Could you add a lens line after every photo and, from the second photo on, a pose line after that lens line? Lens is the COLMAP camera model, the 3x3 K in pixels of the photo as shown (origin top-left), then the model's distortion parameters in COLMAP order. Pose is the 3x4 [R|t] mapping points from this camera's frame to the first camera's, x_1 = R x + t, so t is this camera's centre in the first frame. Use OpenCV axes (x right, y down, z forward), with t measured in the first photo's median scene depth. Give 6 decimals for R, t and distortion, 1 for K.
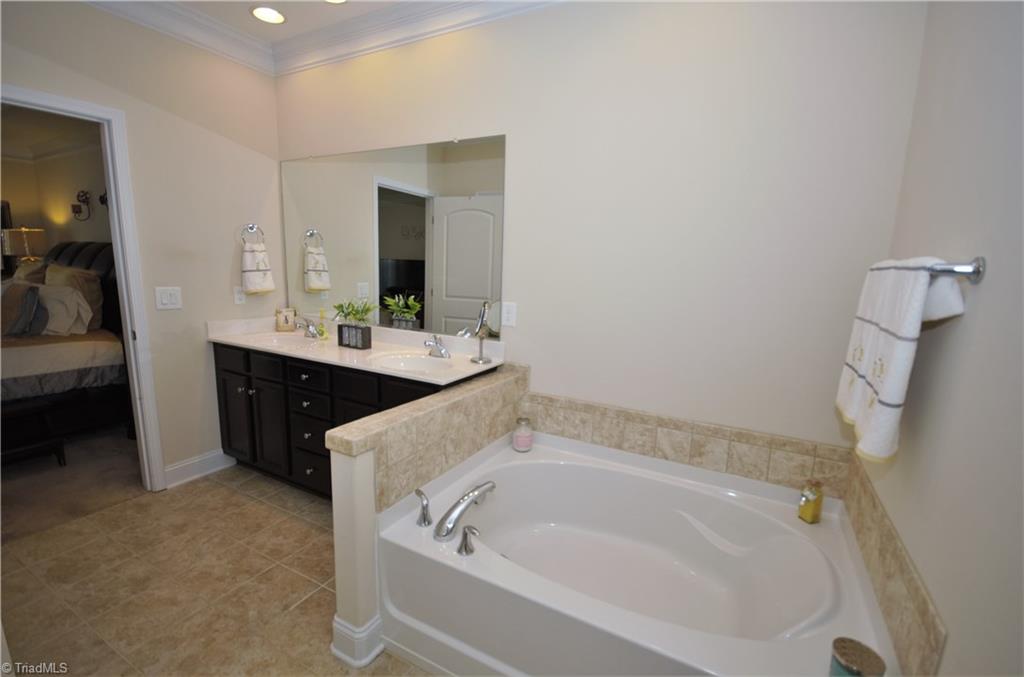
lens RADIAL K [[451.8, 0, 514.0], [0, 451.8, 345.9], [0, 0, 1]] dist [0.013192, -0.015290]
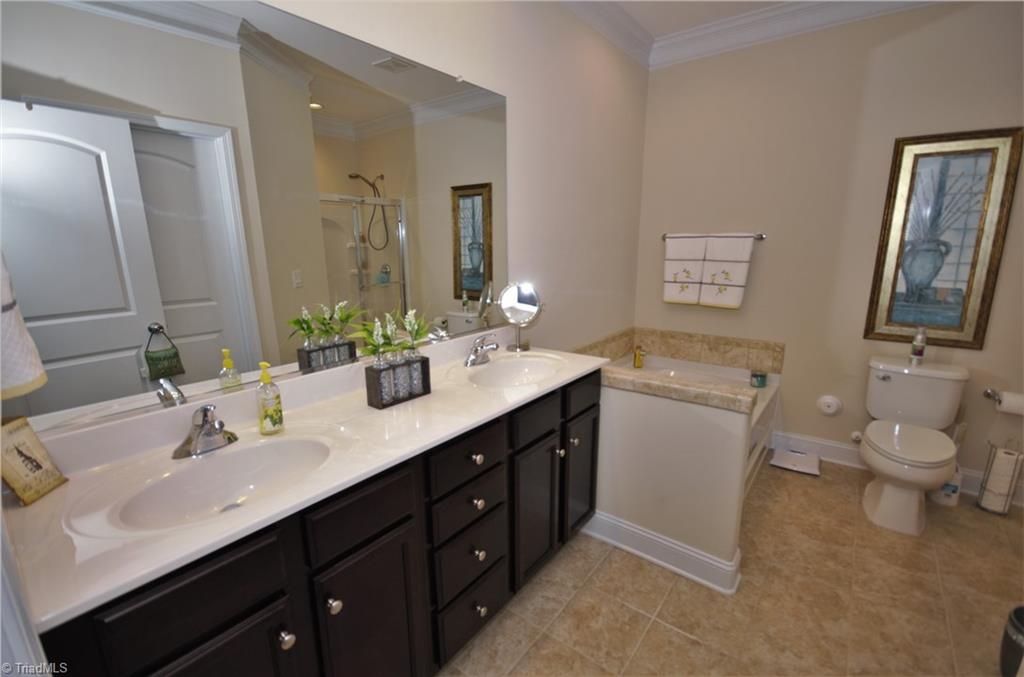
lens RADIAL K [[451.8, 0, 514.0], [0, 451.8, 345.9], [0, 0, 1]] dist [0.013192, -0.015290]
pose [[0.166250, -0.257048, 0.951991, -0.951030], [0.183669, 0.956604, 0.226218, -0.182335], [-0.968828, 0.137242, 0.206247, 0.820053]]
